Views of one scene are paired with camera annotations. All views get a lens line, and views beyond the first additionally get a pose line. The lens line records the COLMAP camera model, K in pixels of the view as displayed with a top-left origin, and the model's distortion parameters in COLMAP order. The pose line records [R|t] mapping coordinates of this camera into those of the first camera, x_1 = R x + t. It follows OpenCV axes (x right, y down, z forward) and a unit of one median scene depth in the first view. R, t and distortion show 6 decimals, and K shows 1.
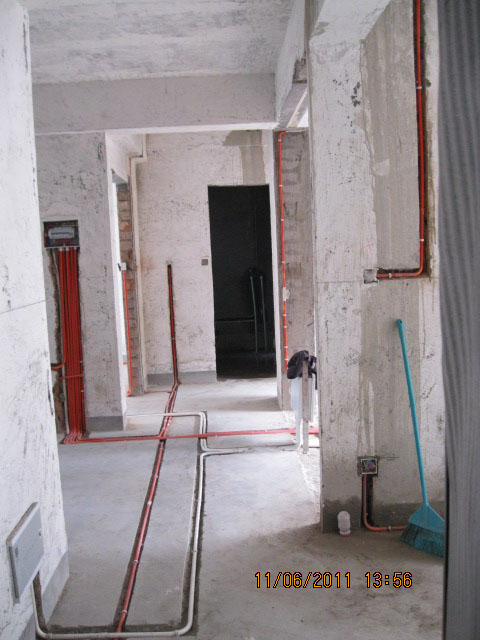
lens RADIAL K [[656.2, 0, 240.0], [0, 656.2, 320.0], [0, 0, 1]] dist [-0.118064, 0.009186]
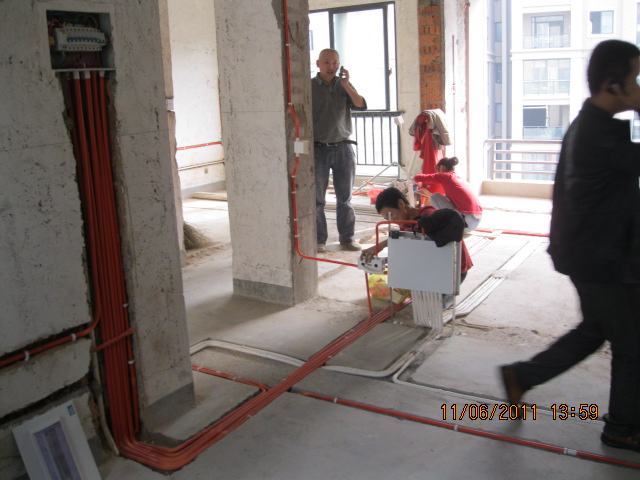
lens RADIAL K [[656.2, 0, 304.6], [0, 656.2, 237.3], [0, 0, 1]] dist [-0.118064, 0.009186]
pose [[0.565448, -0.171482, 0.806760, -0.571785], [0.119040, 0.984874, 0.125908, -0.034338], [-0.816148, 0.024843, 0.577309, 0.614226]]
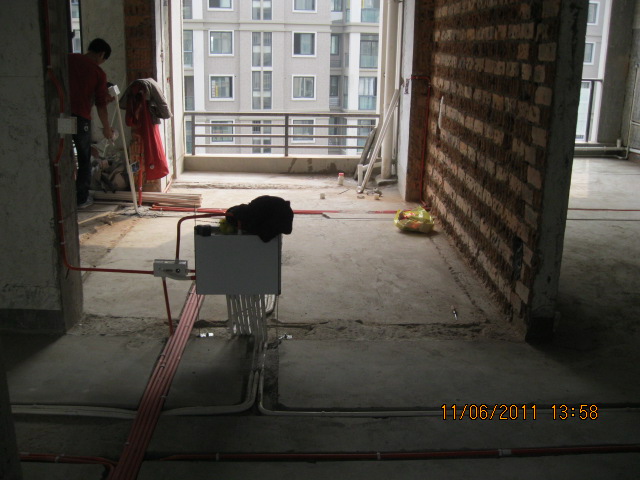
lens RADIAL K [[656.2, 0, 304.6], [0, 656.2, 237.3], [0, 0, 1]] dist [-0.118064, 0.009186]
pose [[0.014833, -0.236758, 0.971455, -0.506743], [0.100843, 0.966963, 0.234123, -0.058716], [-0.994792, 0.094492, 0.038218, 0.840189]]
